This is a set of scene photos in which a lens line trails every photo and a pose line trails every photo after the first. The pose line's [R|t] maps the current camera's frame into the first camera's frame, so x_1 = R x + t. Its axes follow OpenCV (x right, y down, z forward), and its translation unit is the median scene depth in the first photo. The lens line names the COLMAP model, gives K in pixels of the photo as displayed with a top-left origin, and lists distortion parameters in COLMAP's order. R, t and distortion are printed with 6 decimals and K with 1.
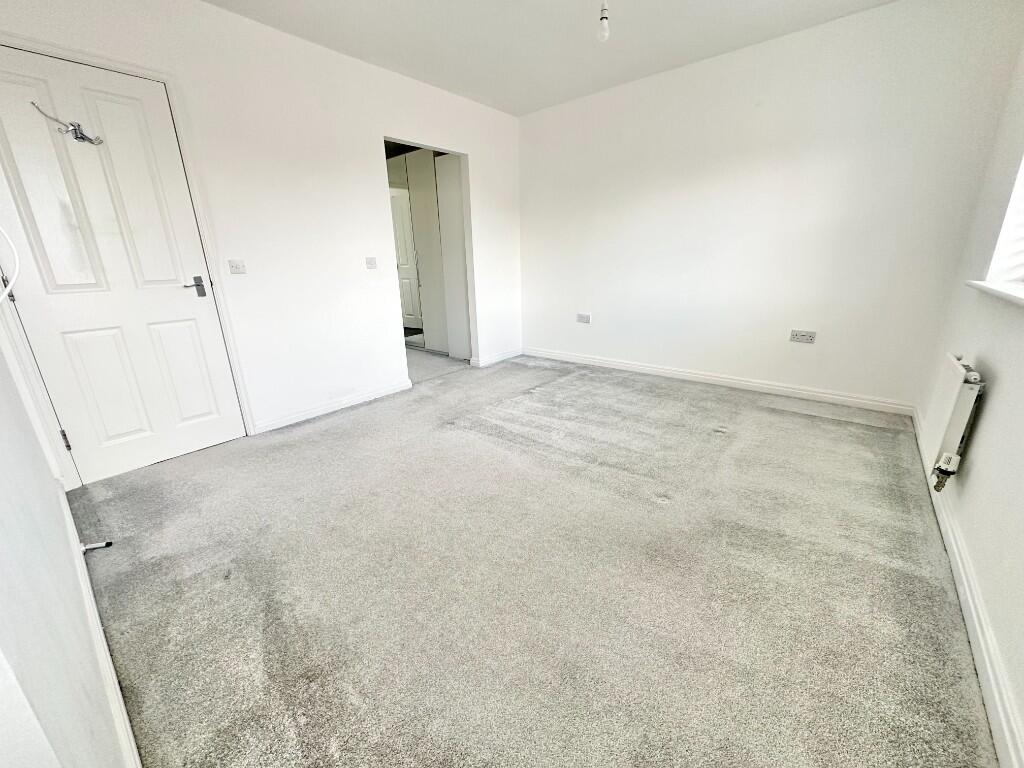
lens RADIAL K [[408.8, 0, 514.7], [0, 408.8, 385.8], [0, 0, 1]] dist [-0.002278, 0.000255]
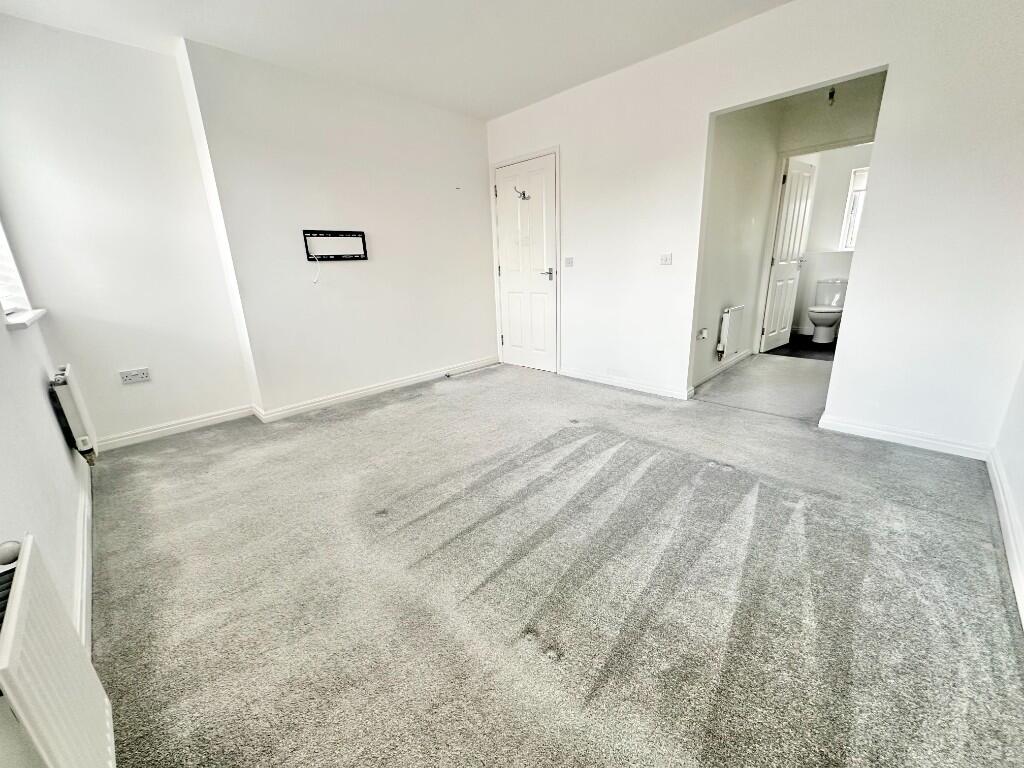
lens RADIAL K [[408.8, 0, 516.8], [0, 408.8, 384.1], [0, 0, 1]] dist [-0.002278, 0.000255]
pose [[-0.089424, 0.308804, -0.946912, 0.749121], [-0.258643, 0.910906, 0.321488, -0.268587], [0.961825, 0.273661, -0.001587, 0.798384]]
